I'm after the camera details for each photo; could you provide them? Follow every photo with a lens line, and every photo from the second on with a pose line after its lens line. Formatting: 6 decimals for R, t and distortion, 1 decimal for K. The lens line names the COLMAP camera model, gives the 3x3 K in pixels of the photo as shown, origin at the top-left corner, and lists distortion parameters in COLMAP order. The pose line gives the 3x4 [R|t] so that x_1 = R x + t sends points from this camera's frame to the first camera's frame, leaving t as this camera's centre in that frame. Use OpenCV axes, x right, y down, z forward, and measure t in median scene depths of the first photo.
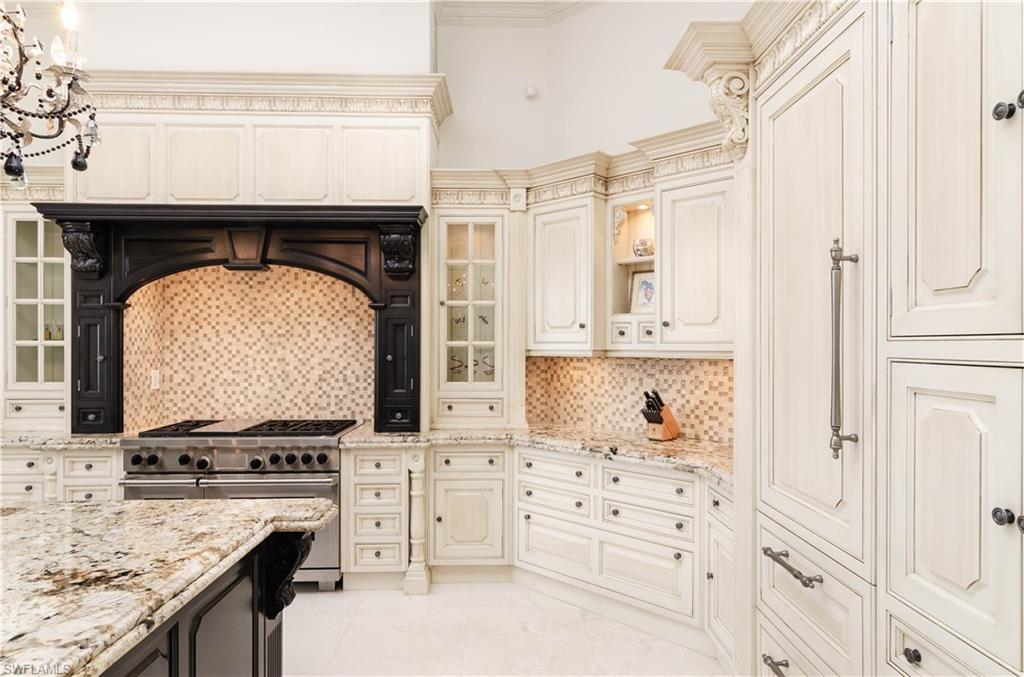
lens RADIAL K [[610.0, 0, 515.4], [0, 610.0, 344.5], [0, 0, 1]] dist [0.005123, 0.001659]
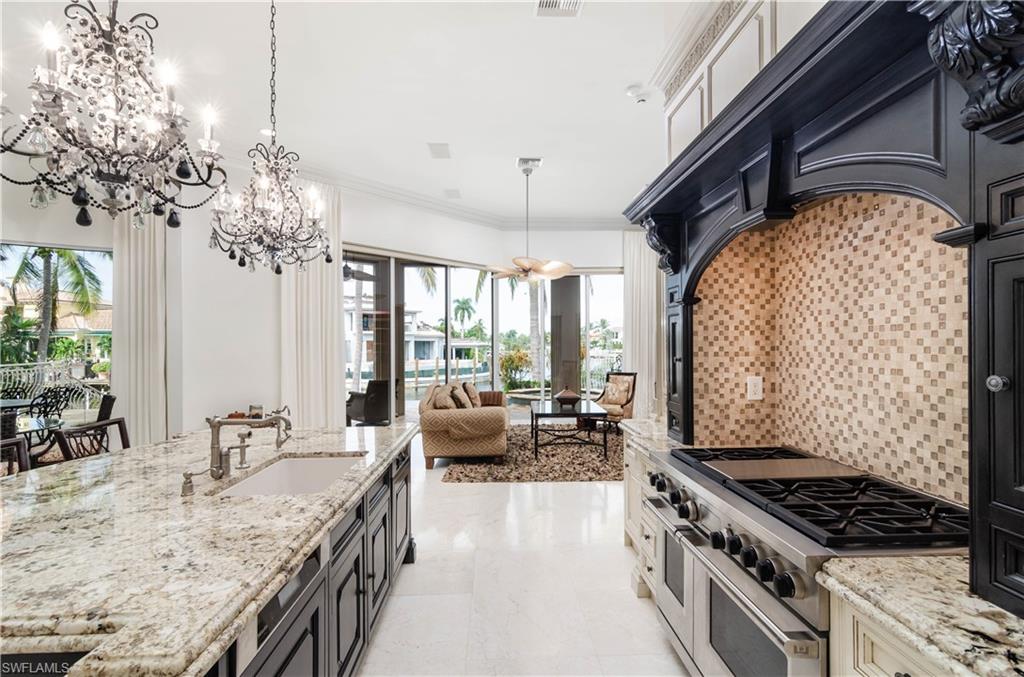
lens RADIAL K [[490.8, 0, 512.7], [0, 490.8, 343.9], [0, 0, 1]] dist [0.001420, 0.000274]
pose [[0.014350, -0.003574, -0.999891, 0.050926], [0.005894, 0.999977, -0.003489, -0.000111], [0.999880, -0.005843, 0.014370, 0.651985]]
